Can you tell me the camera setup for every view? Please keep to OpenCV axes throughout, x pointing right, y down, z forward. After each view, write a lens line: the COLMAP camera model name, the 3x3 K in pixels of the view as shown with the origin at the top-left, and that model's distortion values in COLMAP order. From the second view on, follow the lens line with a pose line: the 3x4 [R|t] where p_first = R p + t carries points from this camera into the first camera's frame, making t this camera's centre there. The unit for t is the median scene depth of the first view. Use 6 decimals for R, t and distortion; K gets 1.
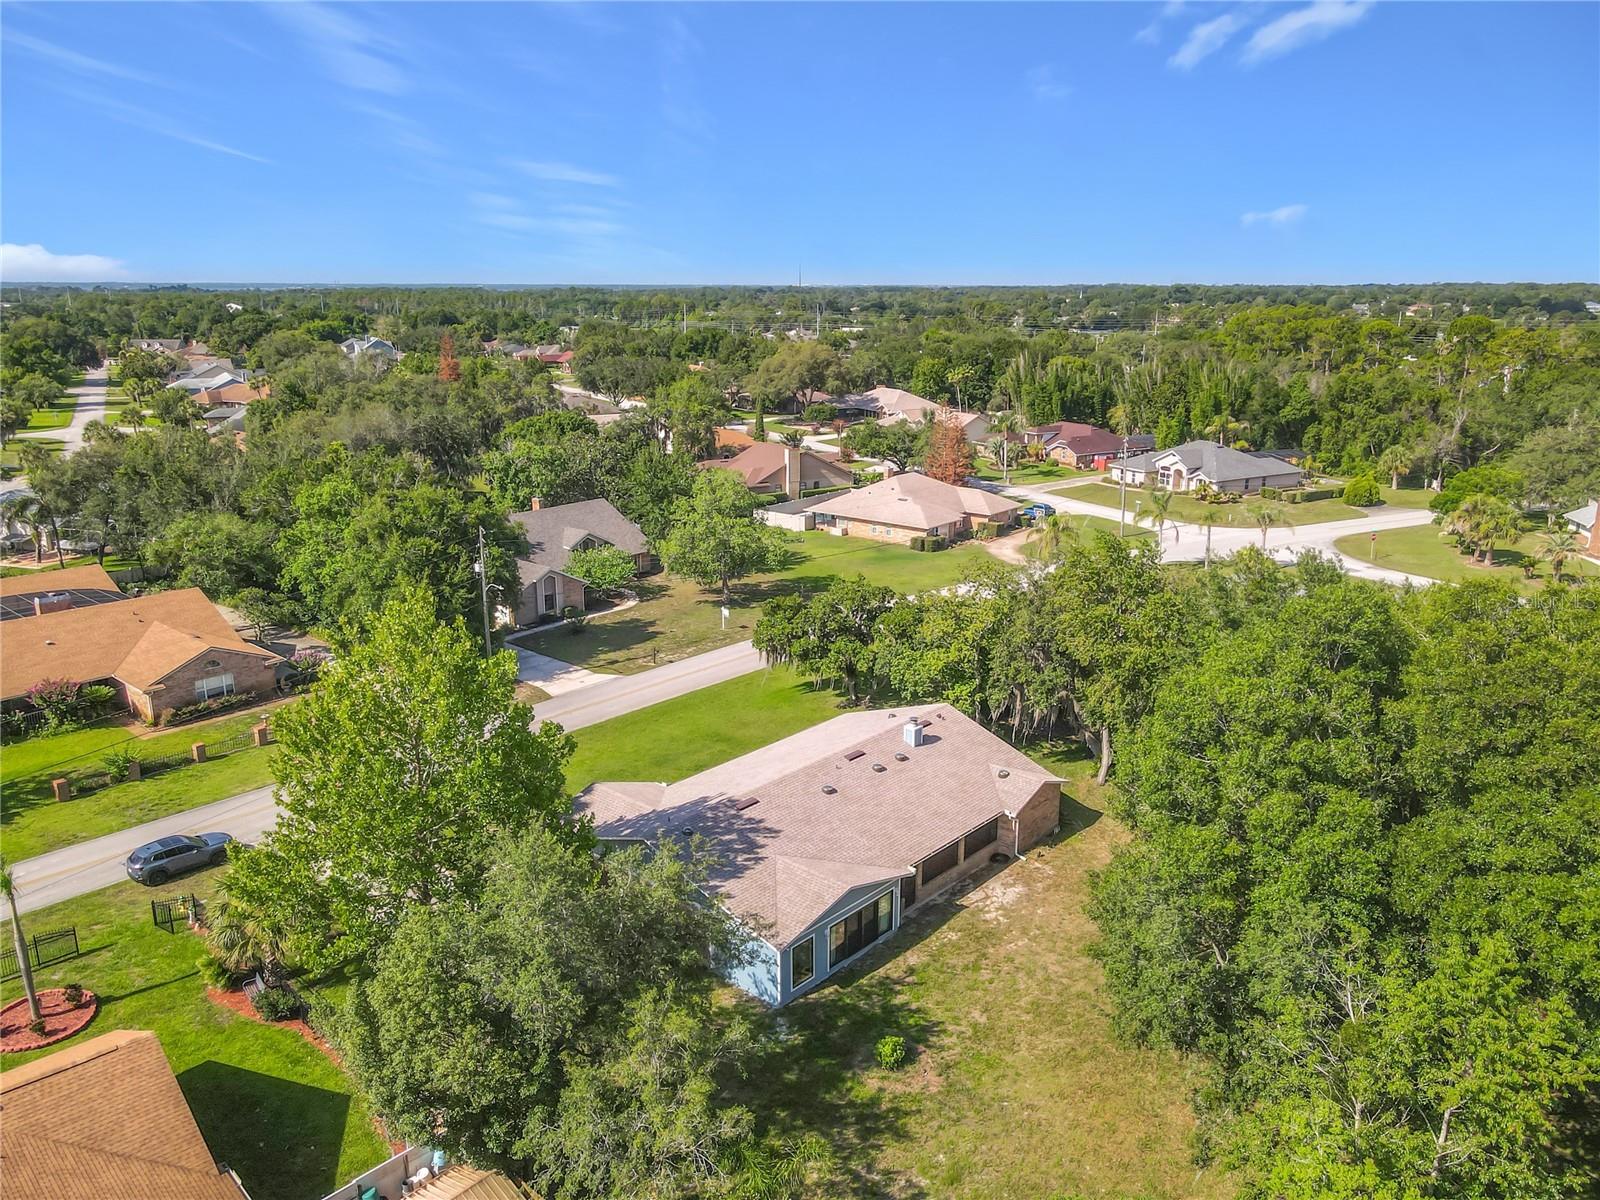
lens RADIAL K [[1191.2, 0, 800.0], [0, 1191.2, 600.0], [0, 0, 1]] dist [0.009168, 0.003868]
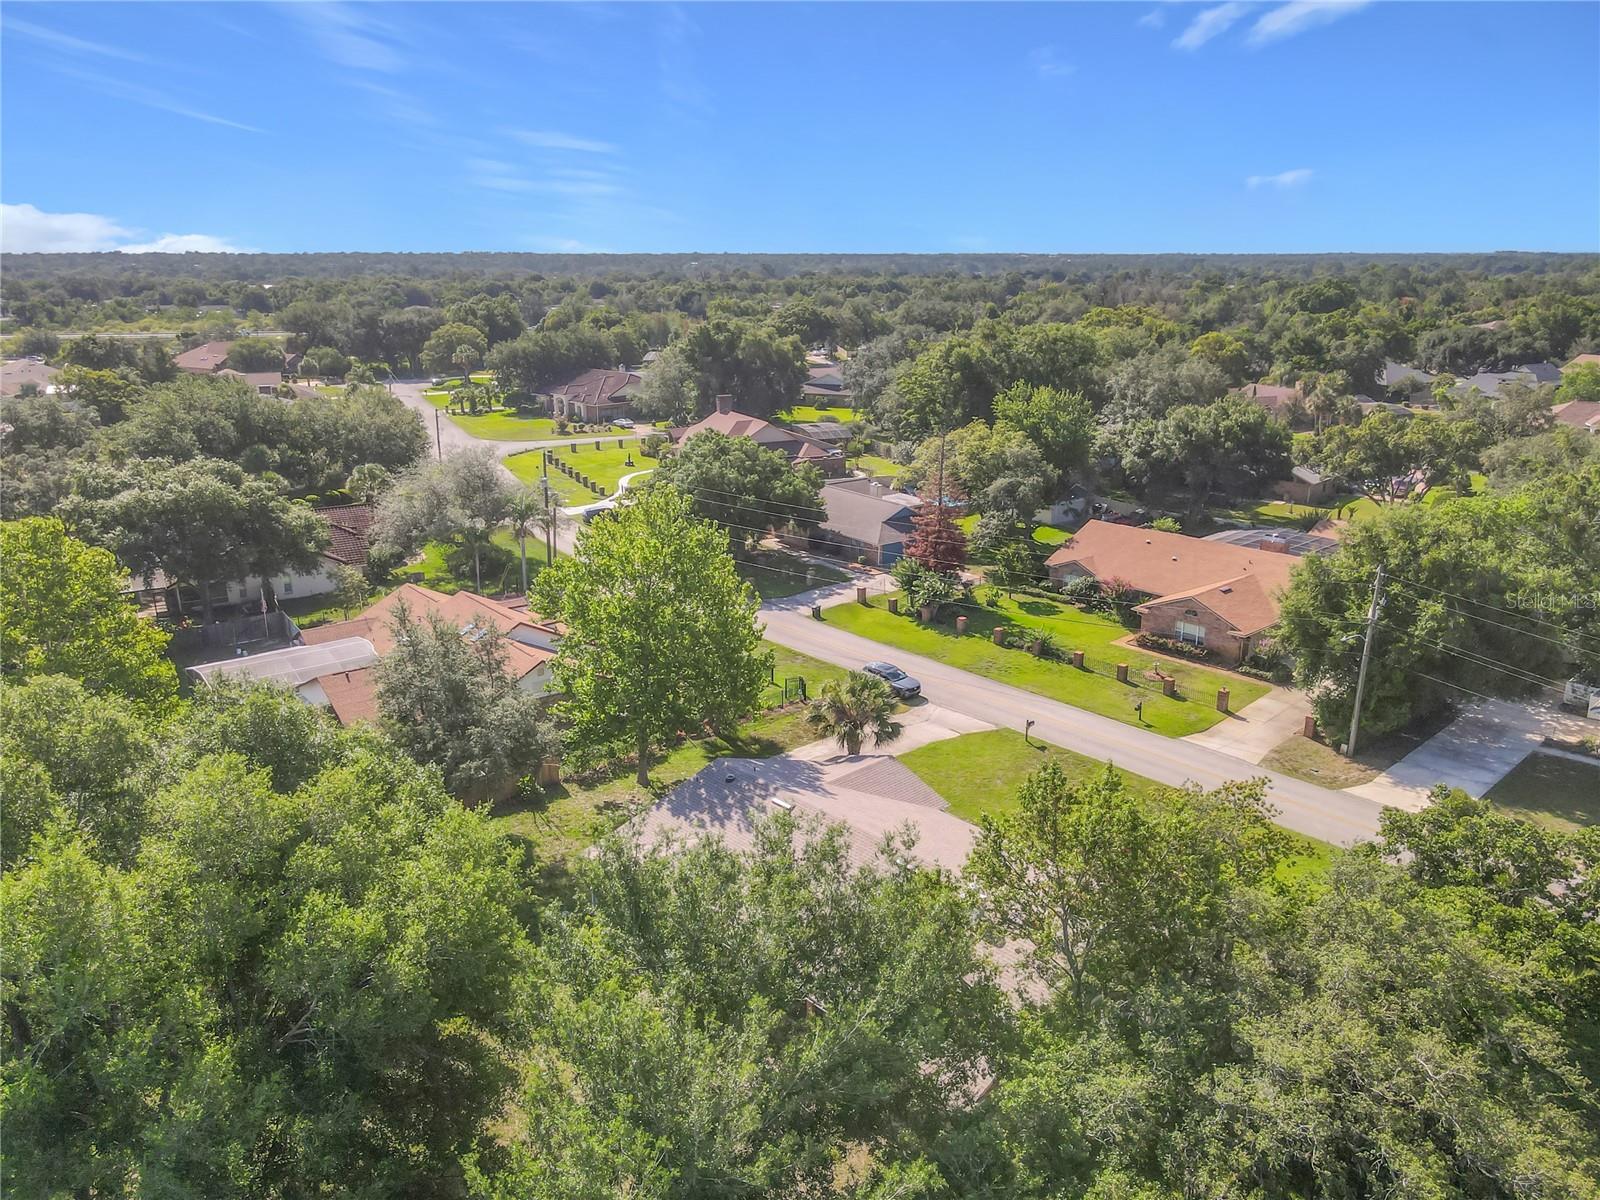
lens RADIAL K [[1154.0, 0, 800.0], [0, 1154.0, 600.0], [0, 0, 1]] dist [0.005490, 0.002940]
pose [[-0.084414, 0.285117, -0.954768, 0.542409], [-0.258058, 0.919242, 0.297323, -0.177740], [0.962435, 0.271484, -0.004020, 0.656104]]
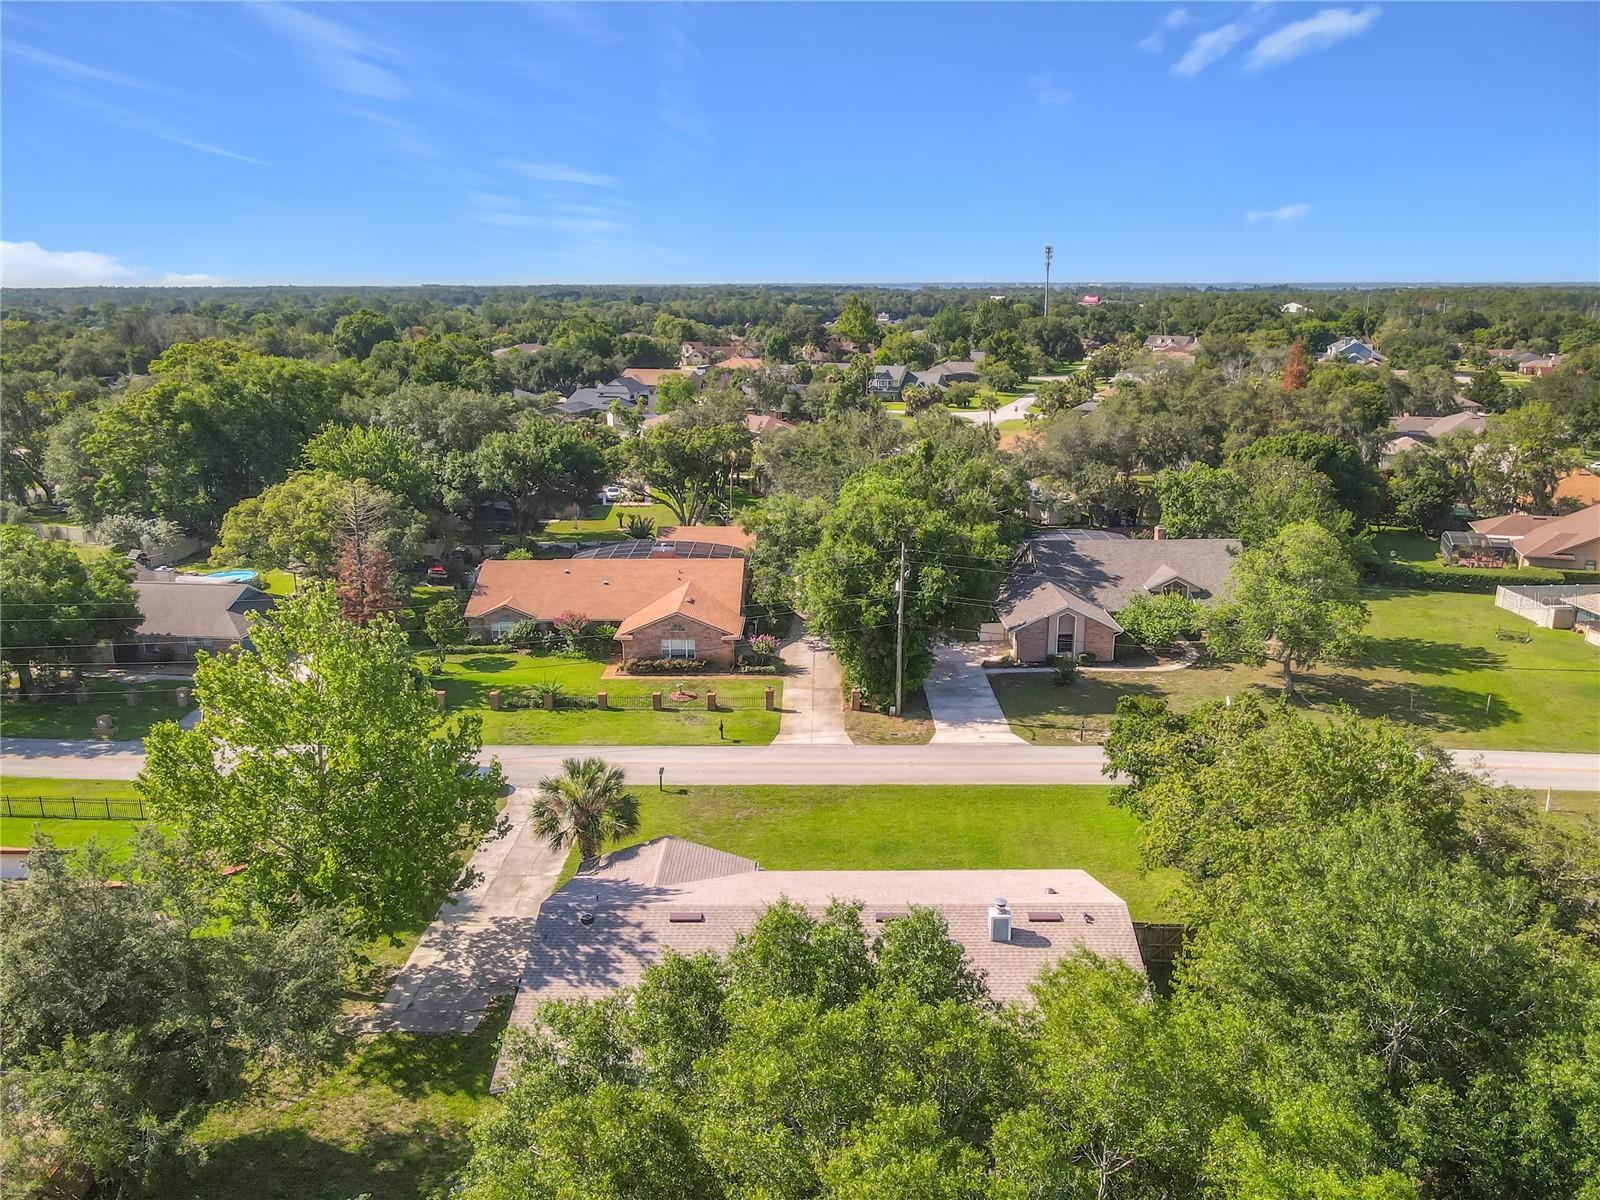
lens RADIAL K [[1191.2, 0, 800.0], [0, 1191.2, 600.0], [0, 0, 1]] dist [0.009168, 0.003868]
pose [[0.658240, 0.188495, -0.728828, 0.373529], [-0.188280, 0.978598, 0.083047, -0.083001], [0.728883, 0.082559, 0.679642, 0.336038]]
